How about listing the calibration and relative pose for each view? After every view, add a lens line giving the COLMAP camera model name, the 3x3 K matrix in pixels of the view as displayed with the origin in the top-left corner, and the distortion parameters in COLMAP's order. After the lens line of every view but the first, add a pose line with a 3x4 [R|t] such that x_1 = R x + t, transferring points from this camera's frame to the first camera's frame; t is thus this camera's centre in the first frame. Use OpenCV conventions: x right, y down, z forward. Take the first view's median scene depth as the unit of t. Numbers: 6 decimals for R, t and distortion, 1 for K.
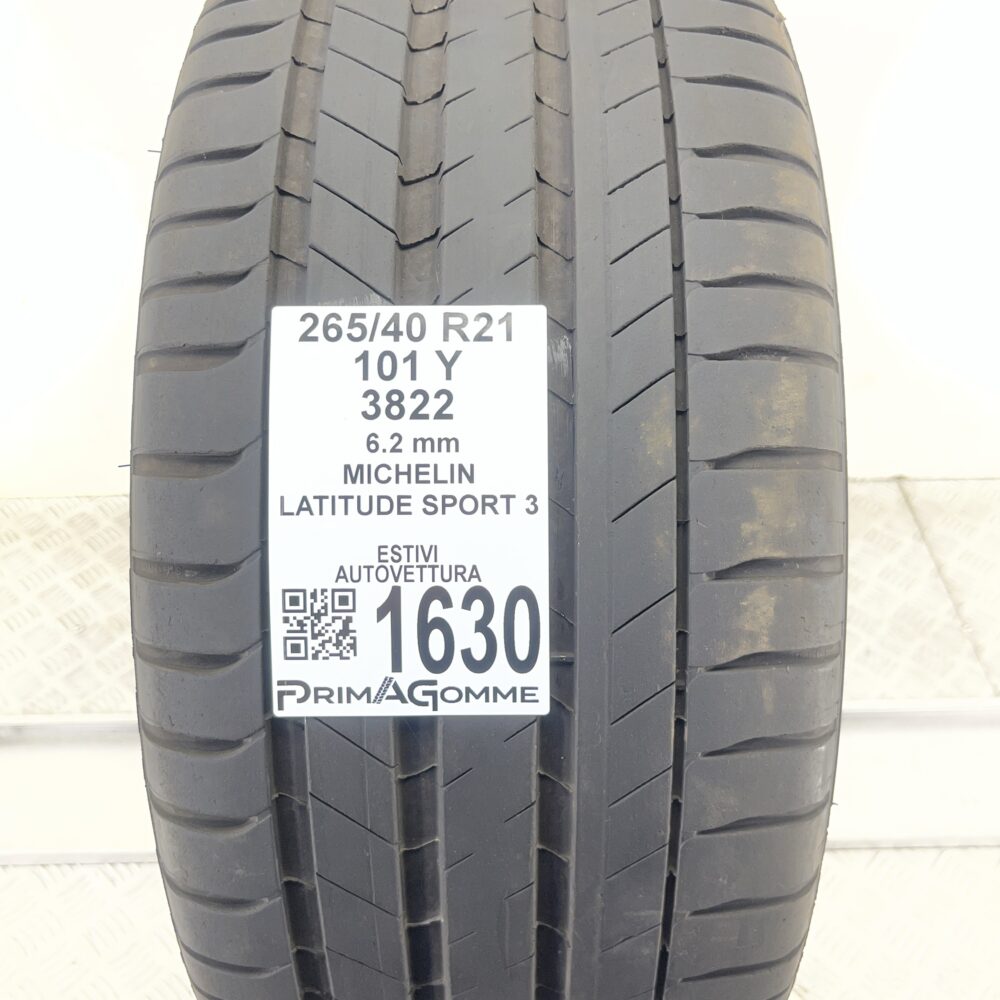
lens RADIAL K [[1045.1, 0, 500.0], [0, 1045.1, 500.0], [0, 0, 1]] dist [0.158641, -0.490825]
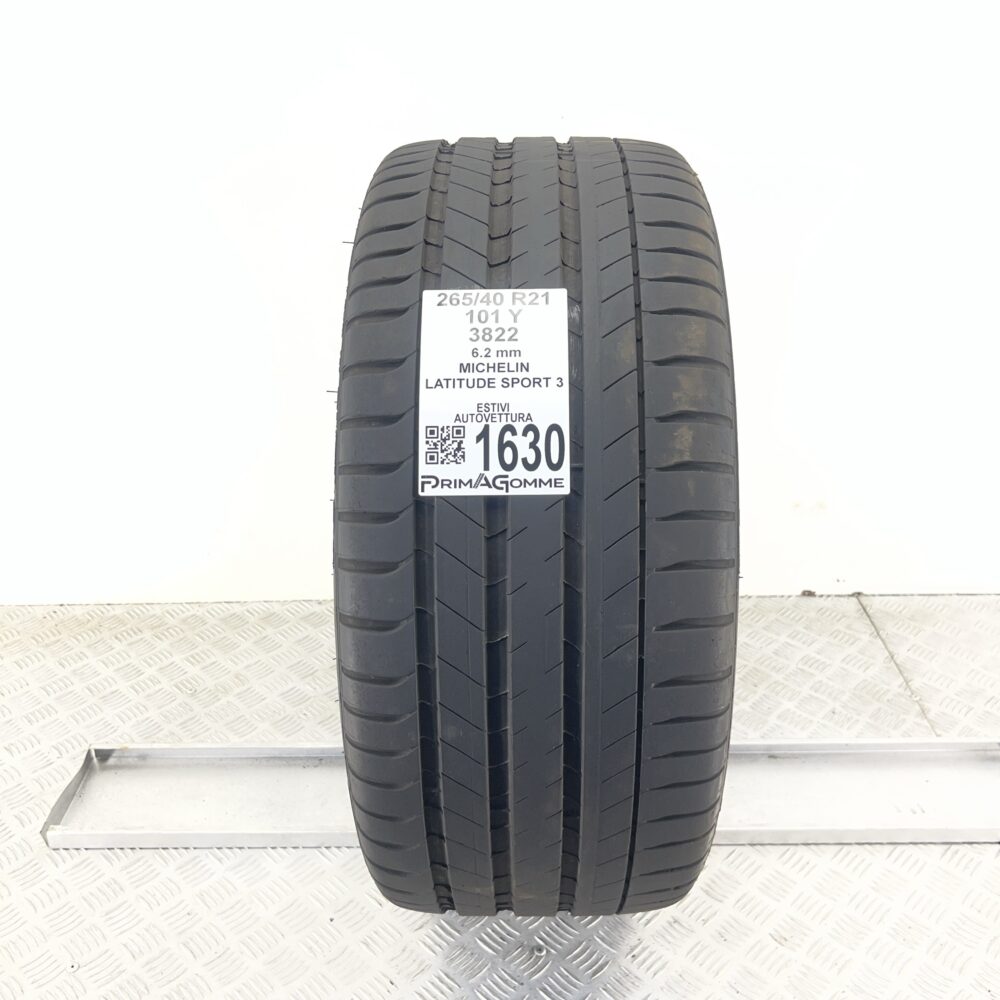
lens RADIAL K [[1045.1, 0, 500.0], [0, 1045.1, 500.0], [0, 0, 1]] dist [0.158641, -0.490825]
pose [[0.999779, 0.002601, -0.020845, -0.036219], [-0.008021, 0.964385, -0.264380, 0.692164], [0.019415, 0.264489, 0.964193, -0.741393]]
